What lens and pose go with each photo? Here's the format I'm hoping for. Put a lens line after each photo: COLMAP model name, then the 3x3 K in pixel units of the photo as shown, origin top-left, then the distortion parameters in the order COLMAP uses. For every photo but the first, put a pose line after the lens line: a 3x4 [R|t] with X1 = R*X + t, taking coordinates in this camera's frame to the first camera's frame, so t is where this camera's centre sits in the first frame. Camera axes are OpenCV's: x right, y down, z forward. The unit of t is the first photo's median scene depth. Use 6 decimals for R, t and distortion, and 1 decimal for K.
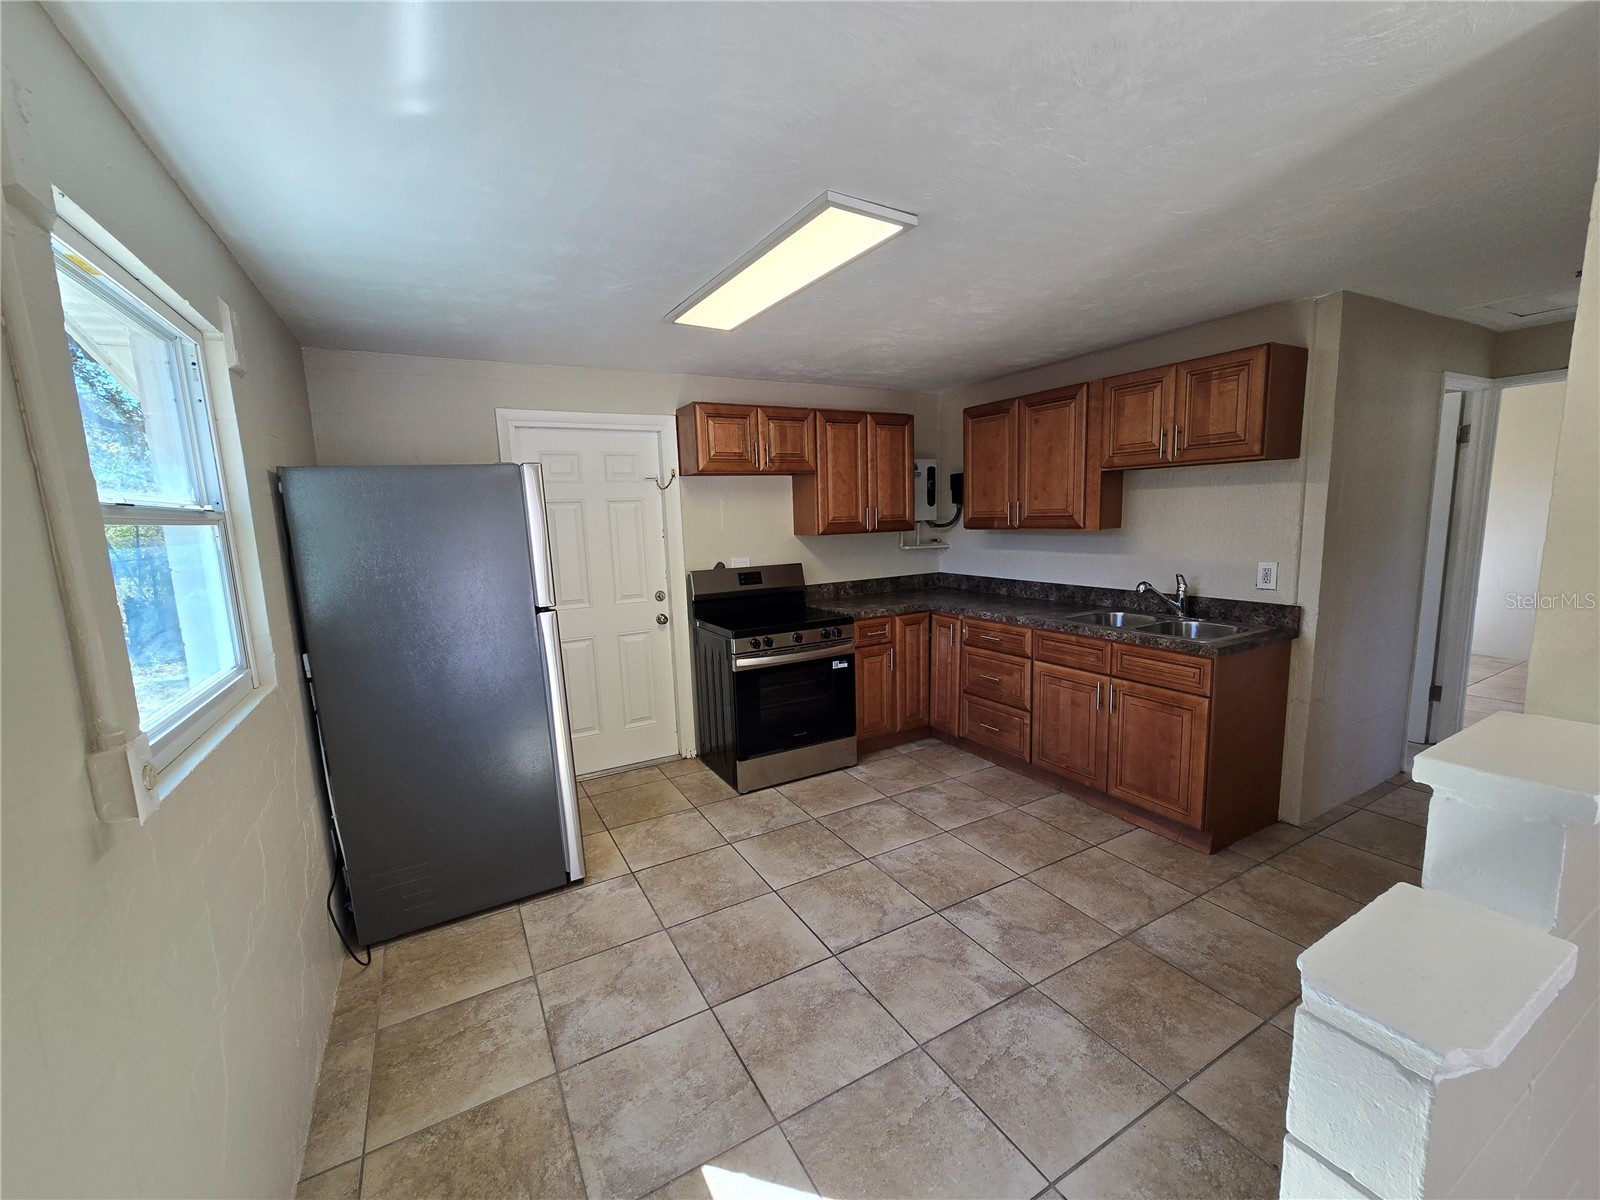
lens RADIAL K [[658.3, 0, 802.5], [0, 658.3, 609.8], [0, 0, 1]] dist [-0.007118, 0.002941]
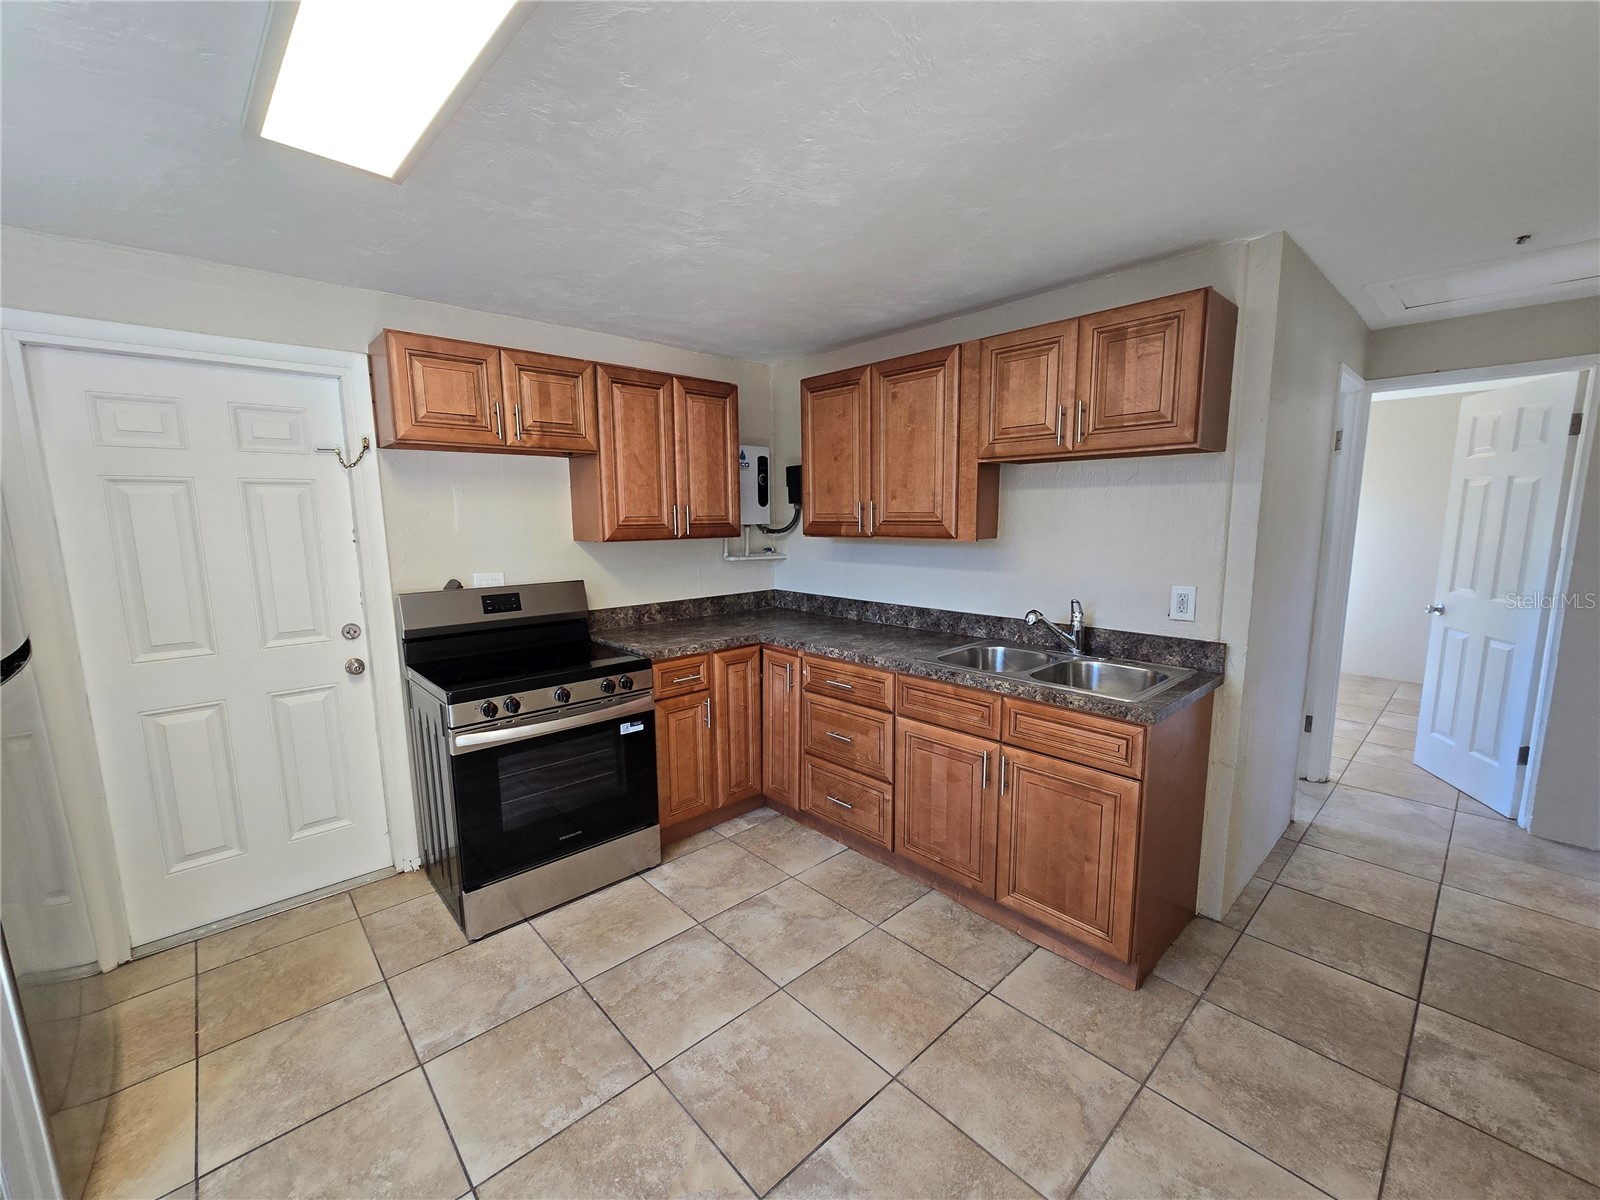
lens RADIAL K [[658.3, 0, 800.9], [0, 658.3, 610.9], [0, 0, 1]] dist [-0.007118, 0.002941]
pose [[0.973425, -0.010019, 0.228787, 0.077824], [0.011214, 0.999929, -0.003925, -0.038333], [-0.228732, 0.006386, 0.973469, 0.298330]]
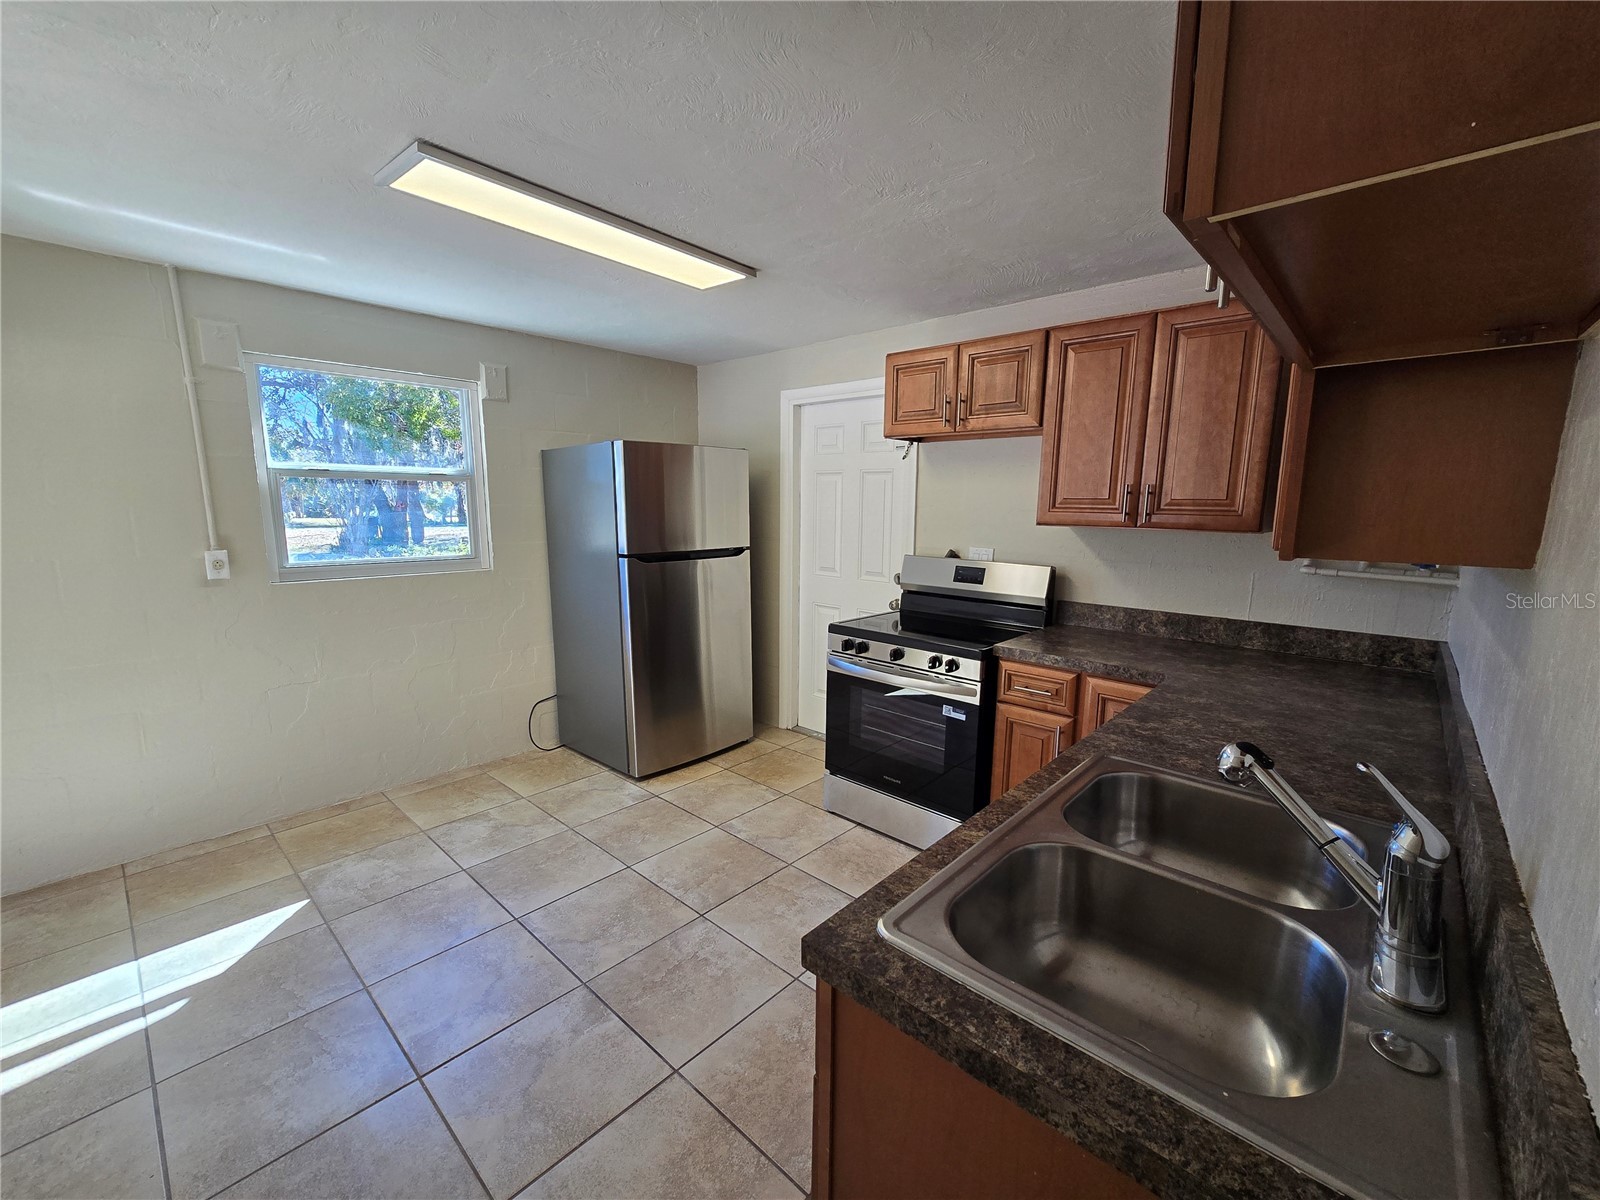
lens RADIAL K [[658.3, 0, 802.5], [0, 658.3, 613.2], [0, 0, 1]] dist [-0.007118, 0.002941]
pose [[0.310521, 0.195882, -0.930165, 0.662818], [-0.159965, 0.975351, 0.151995, -0.102950], [0.937010, 0.101596, 0.334201, 0.654893]]
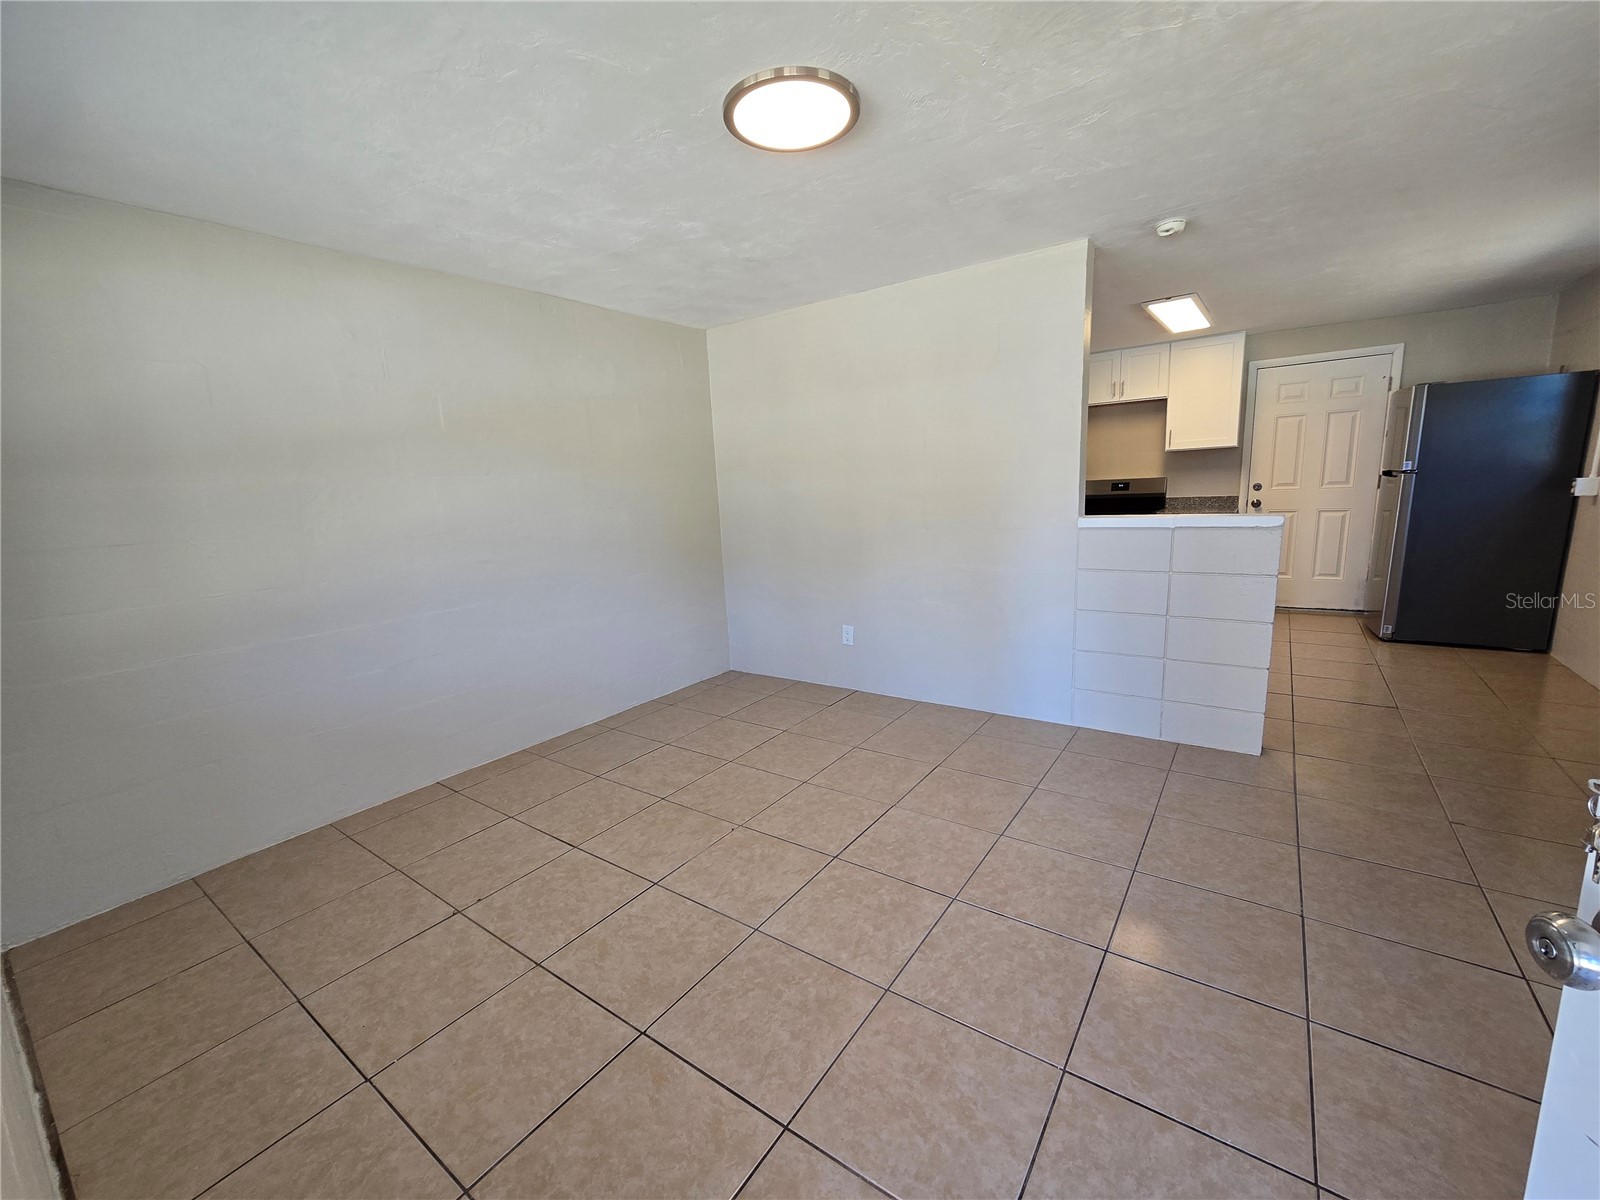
lens RADIAL K [[658.3, 0, 797.2], [0, 658.3, 612.8], [0, 0, 1]] dist [-0.007118, 0.002941]
pose [[0.424874, 0.187567, -0.885607, 1.160633], [-0.095903, 0.982120, 0.161998, 0.074612], [0.900158, 0.016103, 0.435266, -0.387122]]
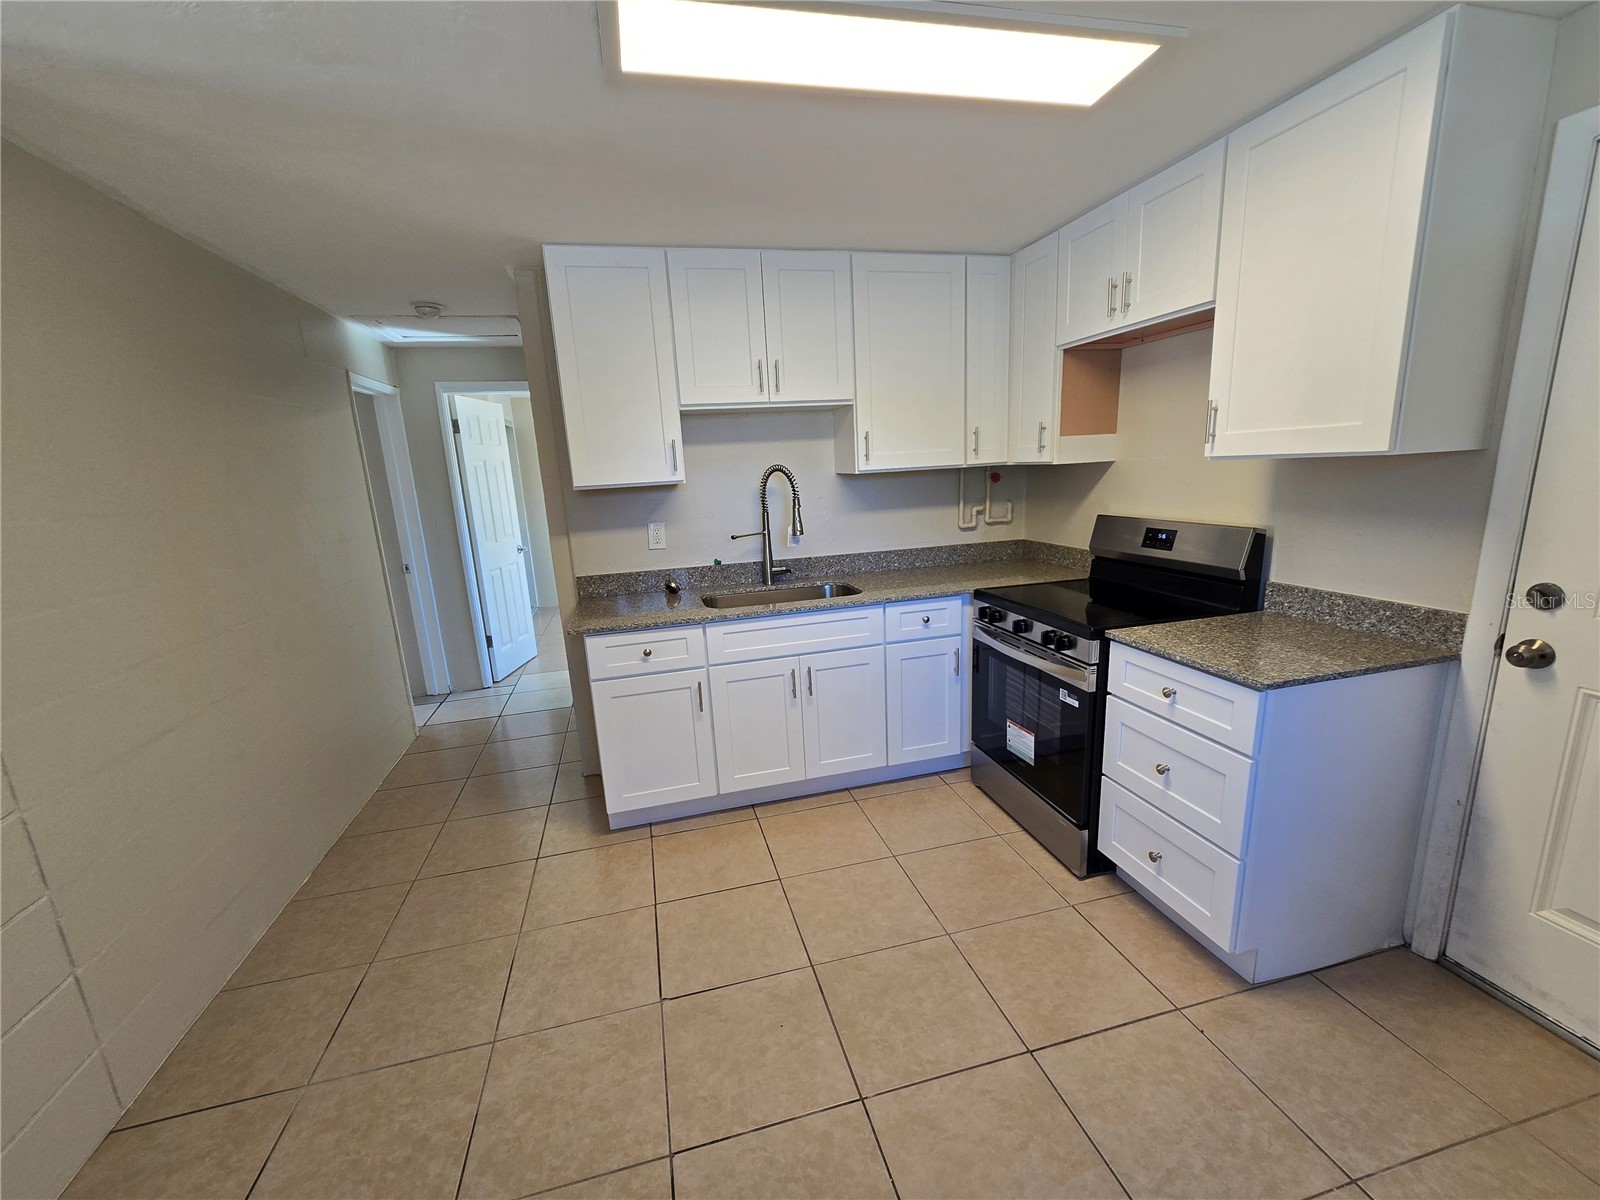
lens RADIAL K [[658.3, 0, 794.3], [0, 658.3, 612.9], [0, 0, 1]] dist [-0.007118, 0.002941]
pose [[-0.258070, 0.258591, -0.930876, 0.697296], [-0.080462, 0.954414, 0.287436, -0.151029], [0.962770, 0.149079, -0.225499, 0.941999]]
